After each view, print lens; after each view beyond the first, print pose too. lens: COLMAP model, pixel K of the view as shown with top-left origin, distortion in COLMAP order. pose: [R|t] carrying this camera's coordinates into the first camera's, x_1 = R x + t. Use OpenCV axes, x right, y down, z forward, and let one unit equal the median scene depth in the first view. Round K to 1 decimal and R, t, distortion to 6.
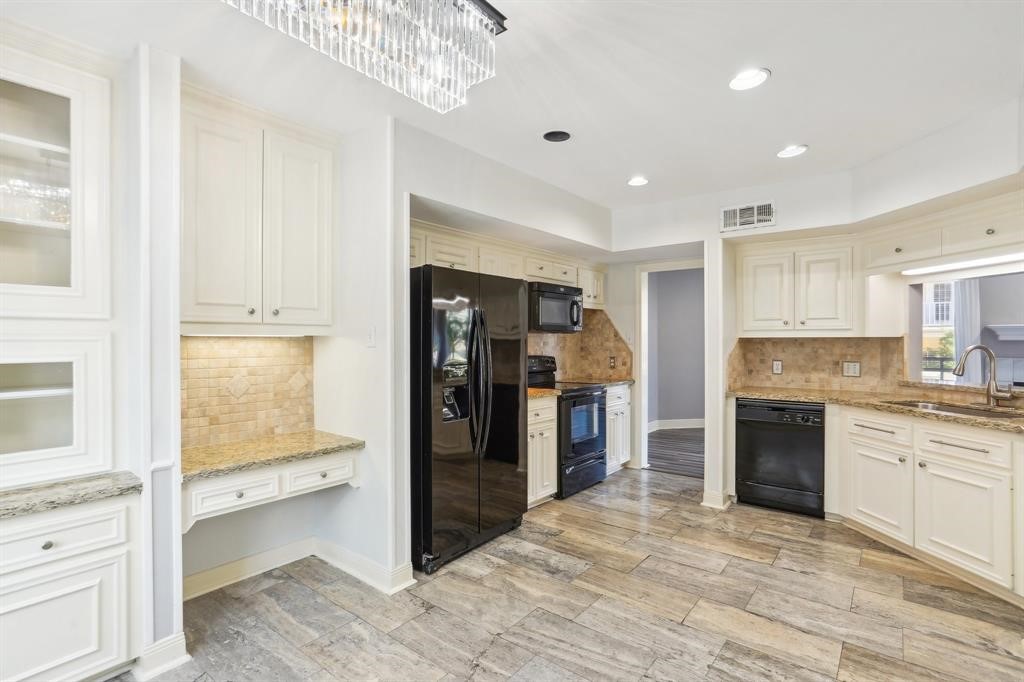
lens RADIAL K [[491.0, 0, 512.0], [0, 491.0, 341.0], [0, 0, 1]] dist [-0.047592, 0.021554]
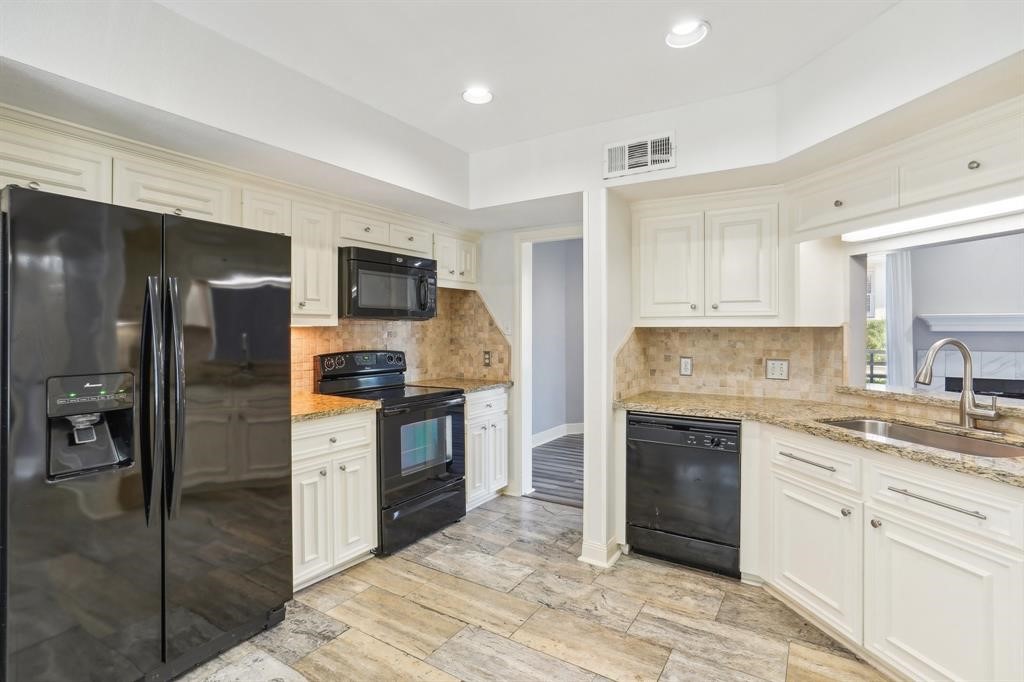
lens RADIAL K [[498.2, 0, 508.3], [0, 498.2, 328.4], [0, 0, 1]] dist [-0.056203, 0.020693]
pose [[0.994191, 0.002995, 0.107589, 0.212416], [-0.002552, 0.999988, -0.004255, -0.001153], [-0.107601, 0.003956, 0.994186, 0.294948]]
